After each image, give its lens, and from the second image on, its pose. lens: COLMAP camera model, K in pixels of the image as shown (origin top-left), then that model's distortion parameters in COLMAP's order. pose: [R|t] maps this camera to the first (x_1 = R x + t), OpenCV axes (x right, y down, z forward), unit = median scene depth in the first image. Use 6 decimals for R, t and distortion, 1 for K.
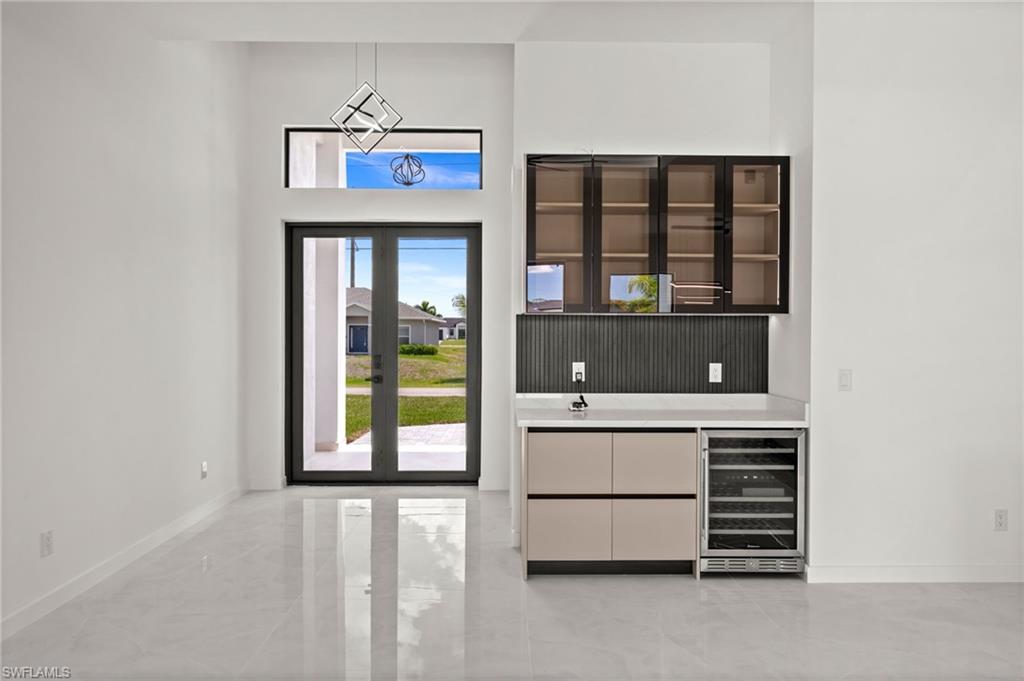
lens RADIAL K [[685.3, 0, 515.7], [0, 685.3, 339.5], [0, 0, 1]] dist [0.009801, -0.003252]
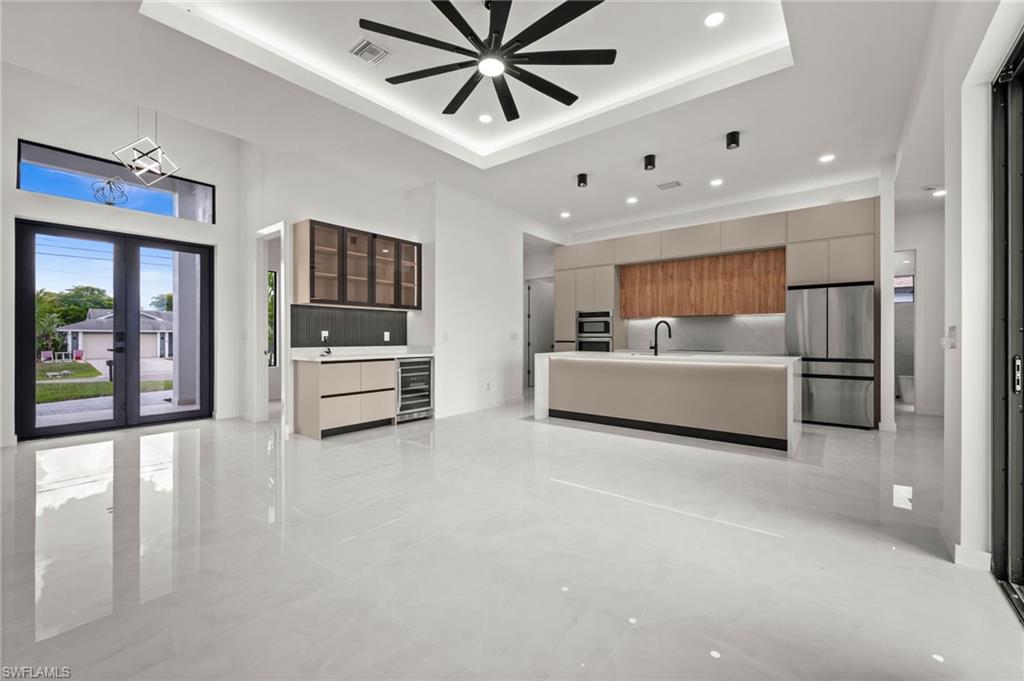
lens RADIAL K [[412.2, 0, 515.4], [0, 412.2, 339.5], [0, 0, 1]] dist [0.000833, -0.001107]
pose [[0.638595, -0.006645, 0.769514, -0.483292], [0.009693, 0.999953, 0.000591, 0.065408], [-0.769482, 0.007082, 0.638629, -0.152981]]
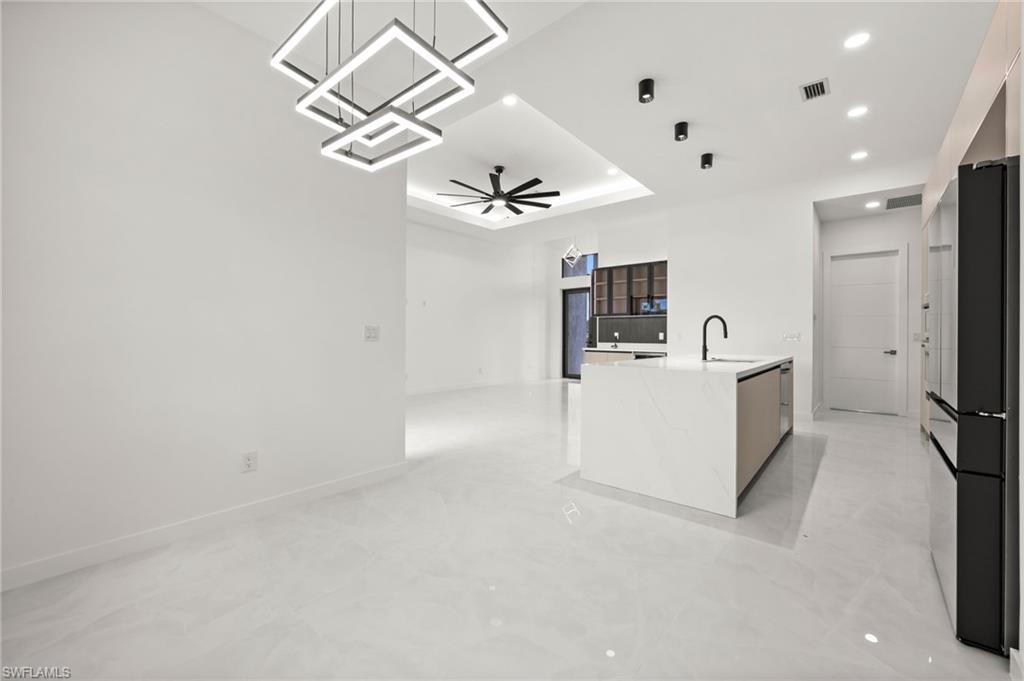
lens RADIAL K [[417.3, 0, 518.4], [0, 417.3, 336.7], [0, 0, 1]] dist [-0.002210, 0.000171]
pose [[0.753038, 0.000262, -0.657977, 1.043113], [-0.007080, 0.999945, -0.007705, 0.073129], [0.657939, 0.010461, 0.752999, -0.718796]]
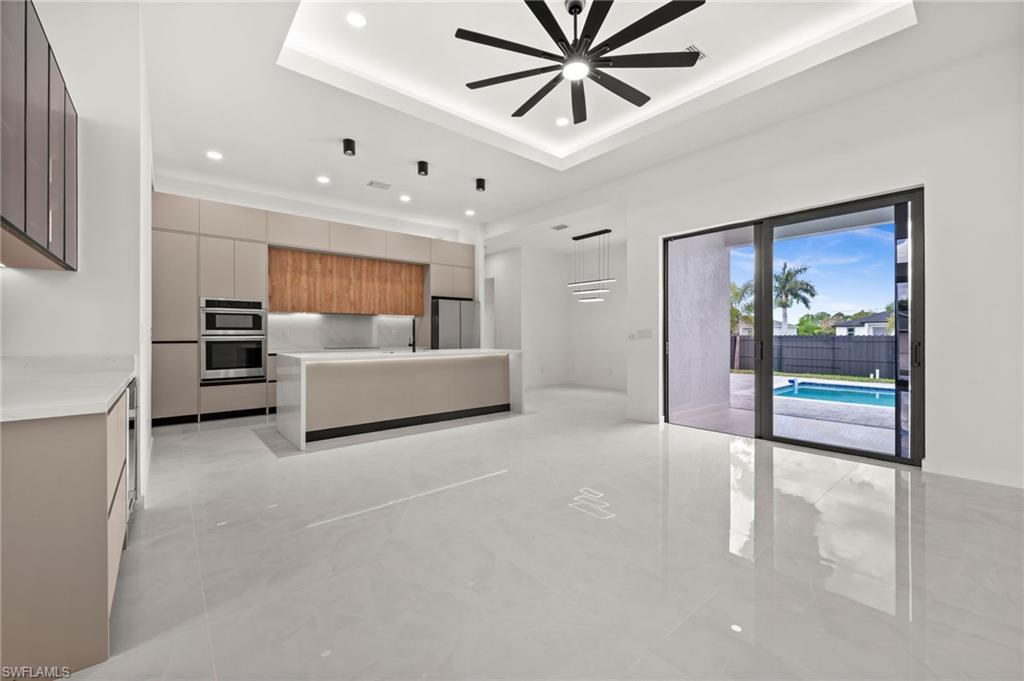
lens RADIAL K [[417.3, 0, 511.5], [0, 417.3, 334.2], [0, 0, 1]] dist [-0.002210, 0.000171]
pose [[-0.626206, 0.001642, 0.779656, -0.471132], [0.008972, 0.999947, 0.005101, 0.057671], [-0.779606, 0.010190, -0.626188, 0.882521]]
